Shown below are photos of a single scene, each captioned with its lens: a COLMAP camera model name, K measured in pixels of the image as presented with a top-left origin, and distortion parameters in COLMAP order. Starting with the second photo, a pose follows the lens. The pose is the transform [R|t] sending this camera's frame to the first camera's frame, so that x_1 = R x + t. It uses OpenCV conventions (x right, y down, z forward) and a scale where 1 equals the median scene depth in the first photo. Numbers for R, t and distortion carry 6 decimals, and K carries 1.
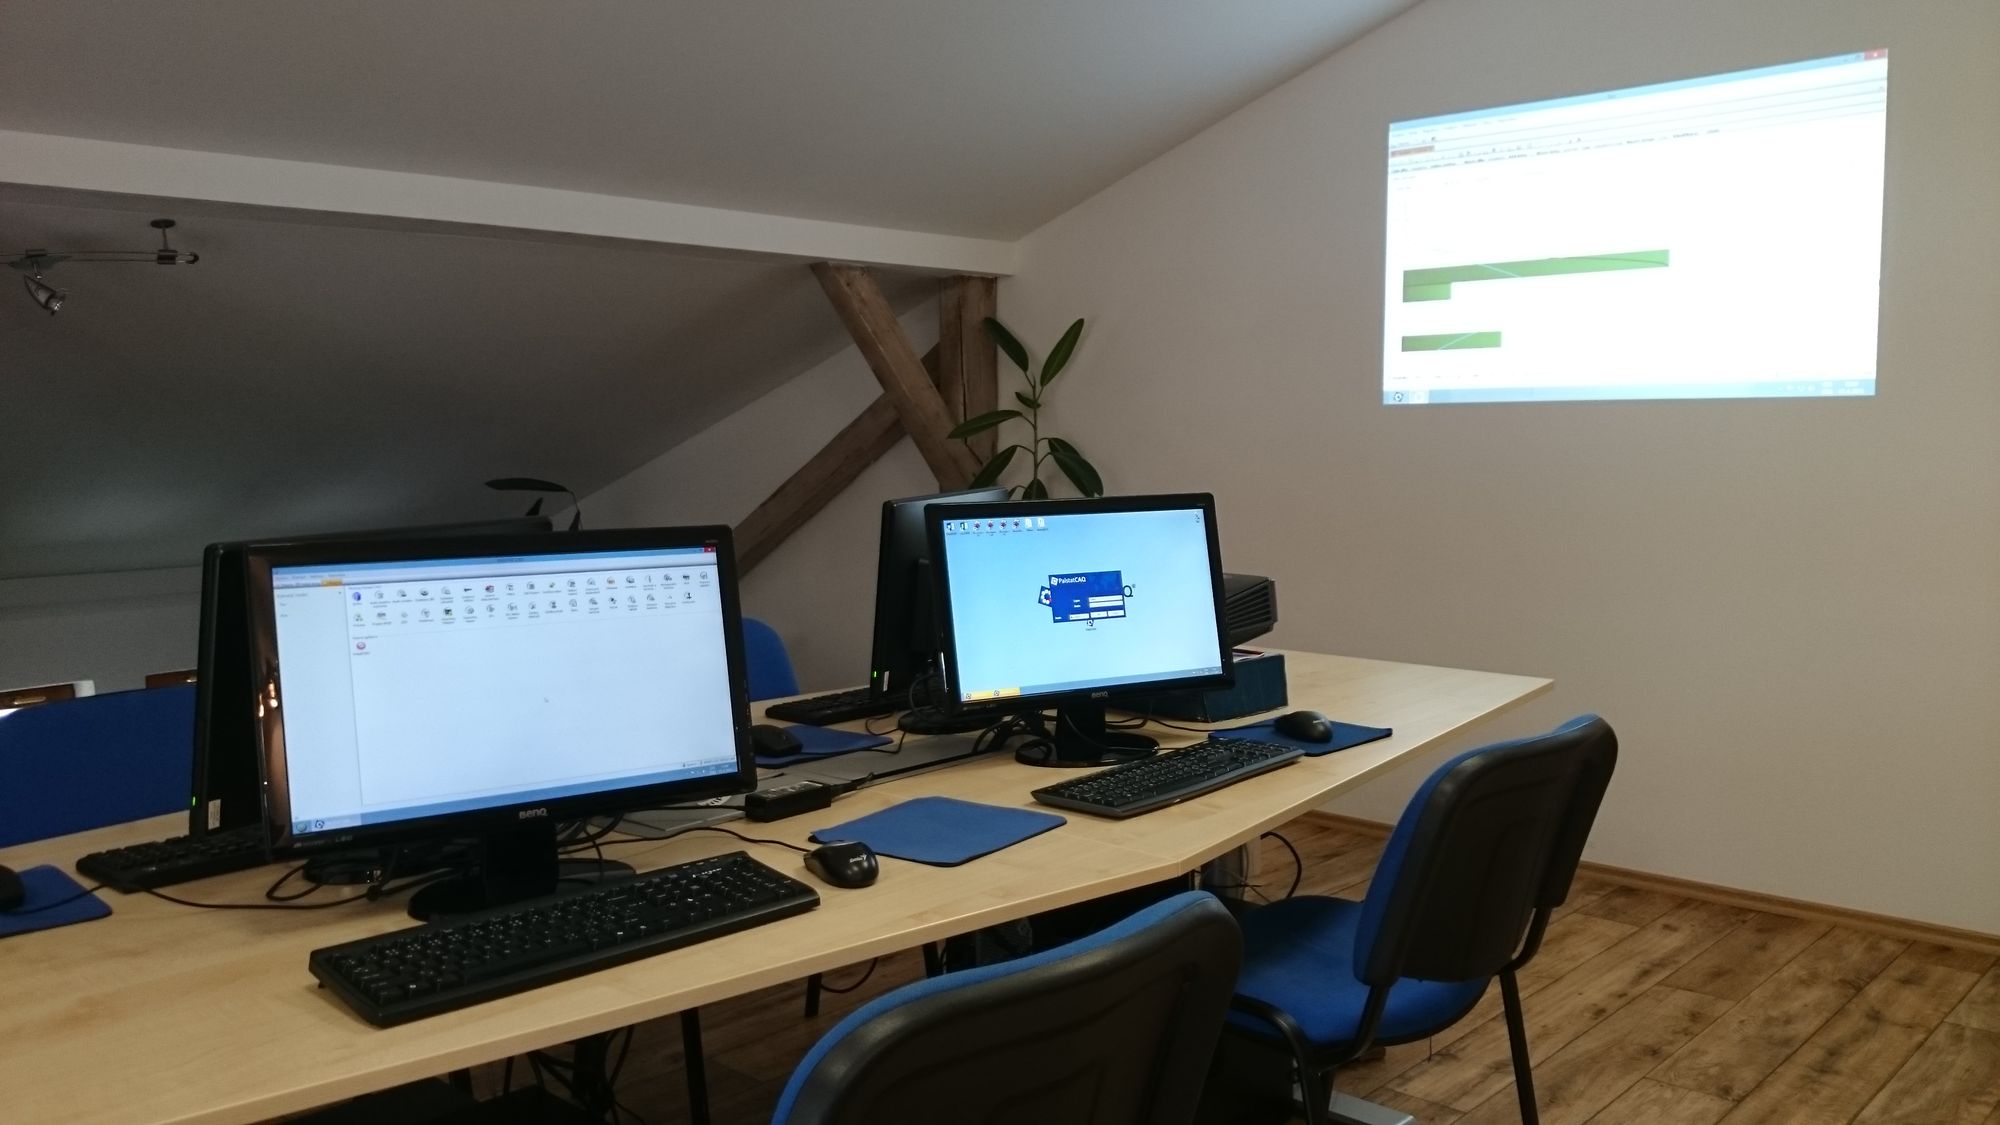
lens RADIAL K [[1919.1, 0, 1151.7], [0, 1919.1, 563.7], [0, 0, 1]] dist [0.057128, -0.293961]
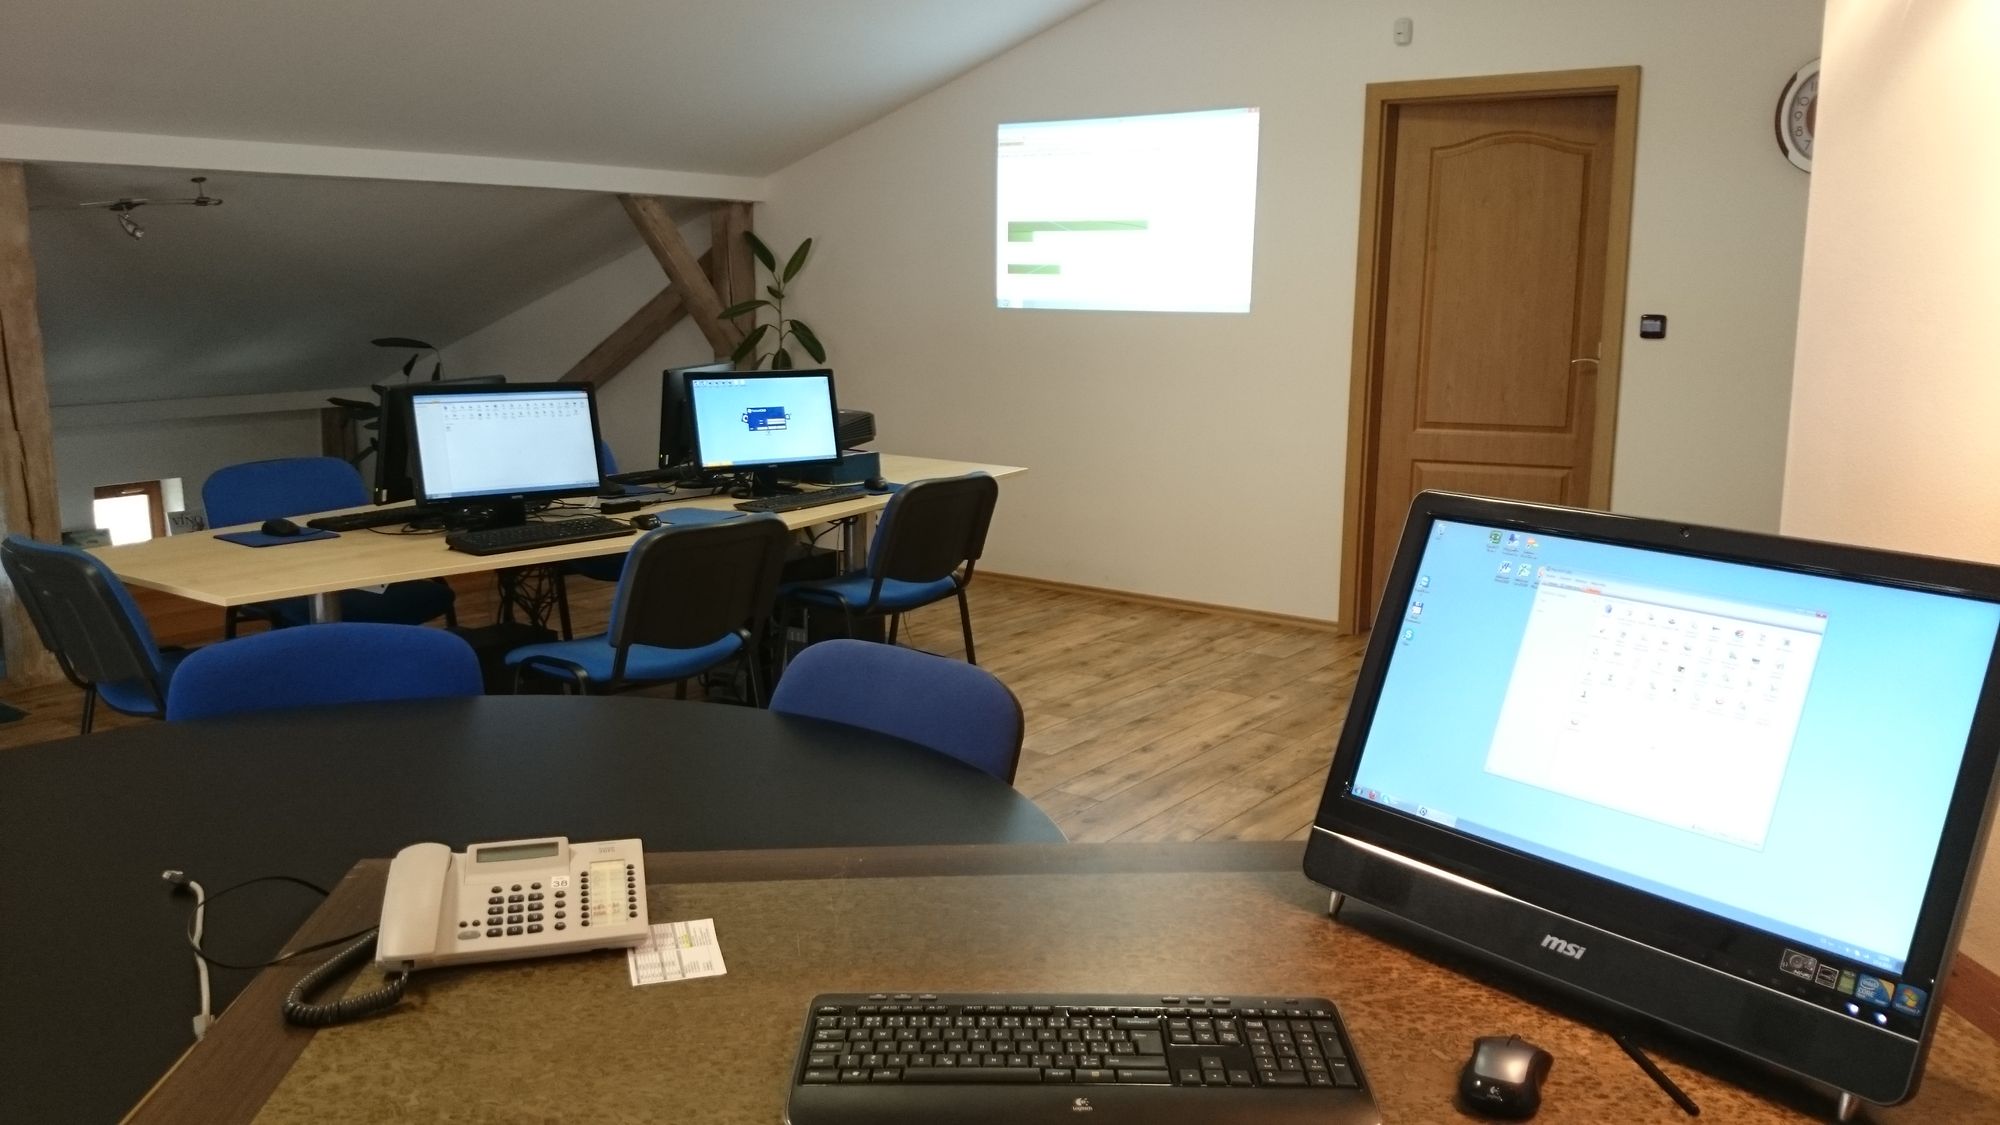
lens RADIAL K [[2126.8, 0, 1111.4], [0, 2126.8, 587.7], [0, 0, 1]] dist [0.167914, -0.337912]
pose [[0.998321, 0.007686, 0.057416, 0.255959], [-0.012017, 0.997076, 0.075468, 0.025579], [-0.056668, -0.076032, 0.995494, -1.629615]]
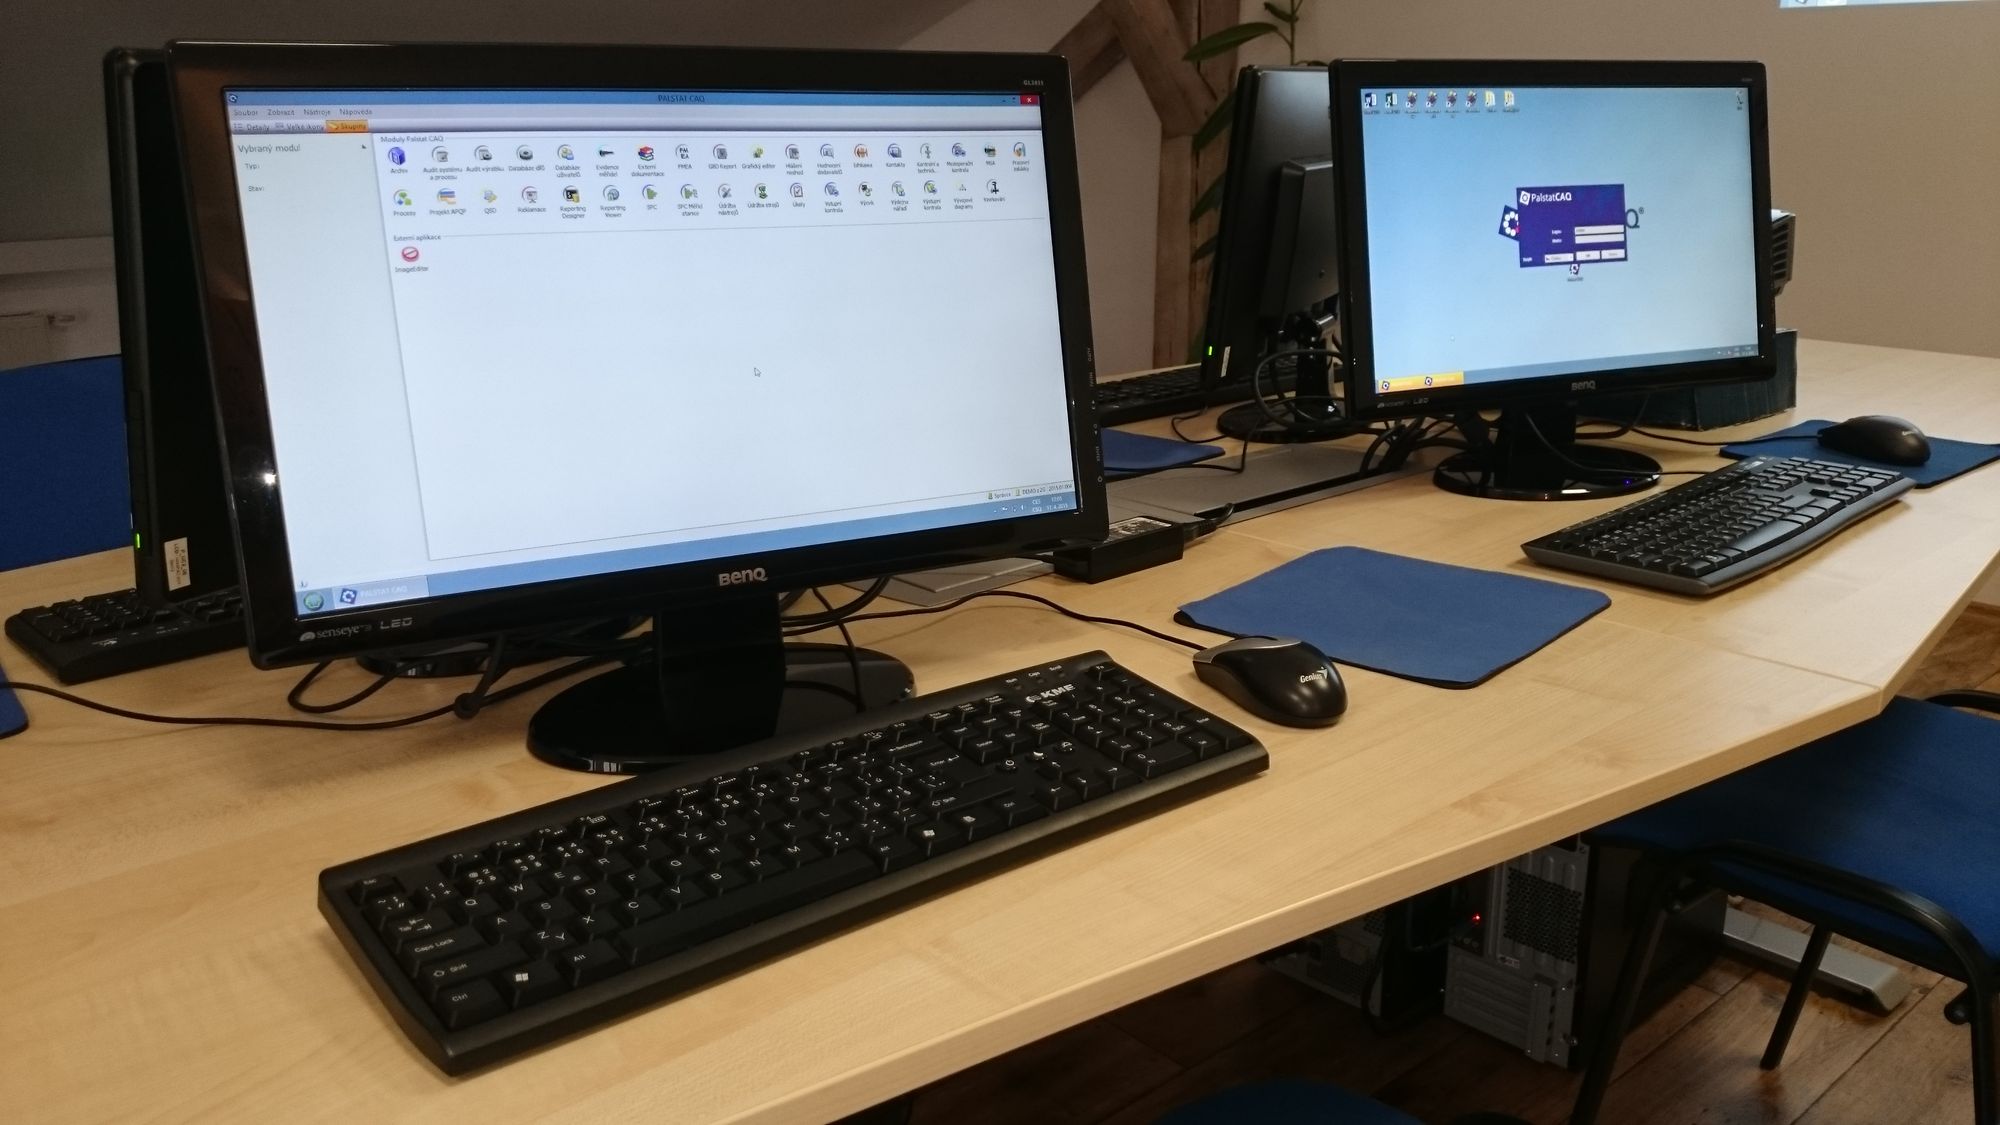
lens RADIAL K [[1889.5, 0, 1076.3], [0, 1889.5, 705.6], [0, 0, 1]] dist [0.234045, -0.752493]
pose [[0.993928, 0.039536, -0.102682, -0.154540], [-0.015009, 0.973208, 0.229437, 0.035280], [0.109002, -0.226502, 0.967892, 0.433854]]
